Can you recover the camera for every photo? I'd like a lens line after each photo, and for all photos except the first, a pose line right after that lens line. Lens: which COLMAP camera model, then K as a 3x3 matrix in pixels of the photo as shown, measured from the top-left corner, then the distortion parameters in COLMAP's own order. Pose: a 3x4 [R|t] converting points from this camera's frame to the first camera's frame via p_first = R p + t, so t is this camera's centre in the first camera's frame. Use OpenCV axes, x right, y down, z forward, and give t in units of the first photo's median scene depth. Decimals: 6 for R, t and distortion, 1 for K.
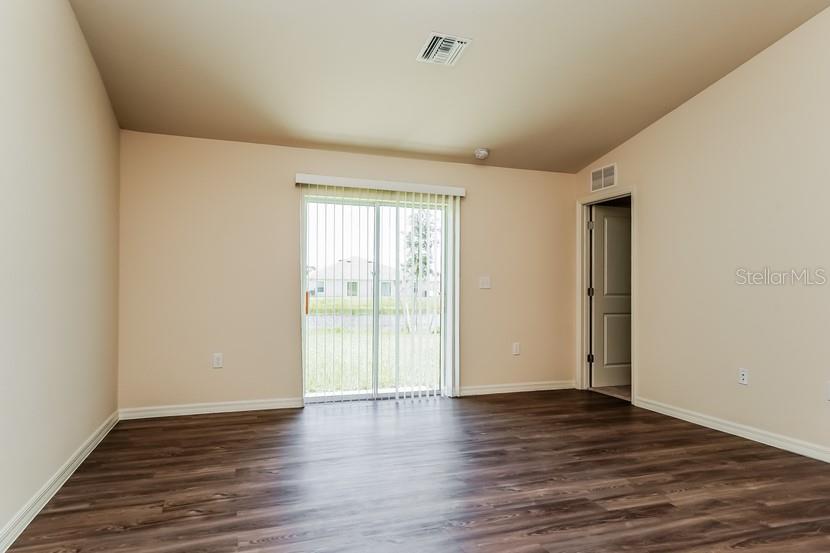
lens RADIAL K [[520.7, 0, 416.1], [0, 520.7, 278.6], [0, 0, 1]] dist [0.055506, 0.000347]
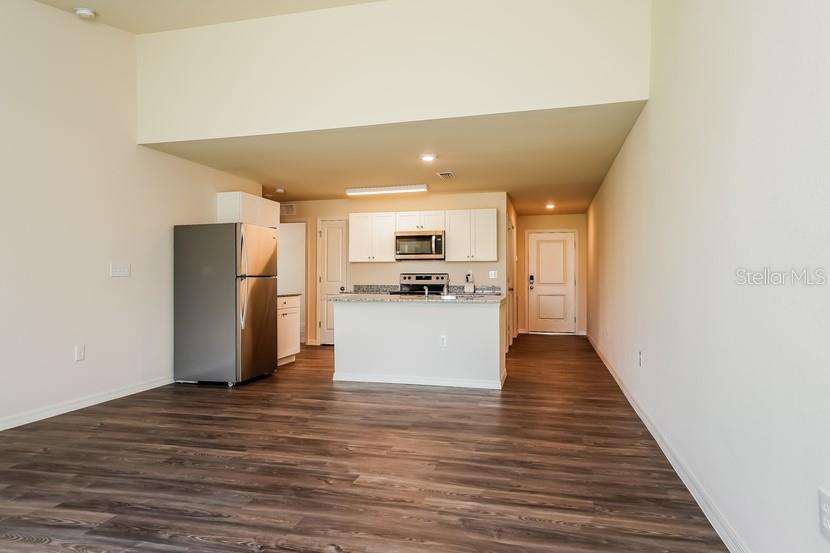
lens RADIAL K [[520.7, 0, 416.3], [0, 520.7, 279.3], [0, 0, 1]] dist [0.055506, 0.000347]
pose [[-0.829485, -0.004754, 0.558509, -0.611149], [-0.014312, 0.999816, -0.012745, 0.031597], [-0.558346, -0.018565, -0.829400, 1.541194]]
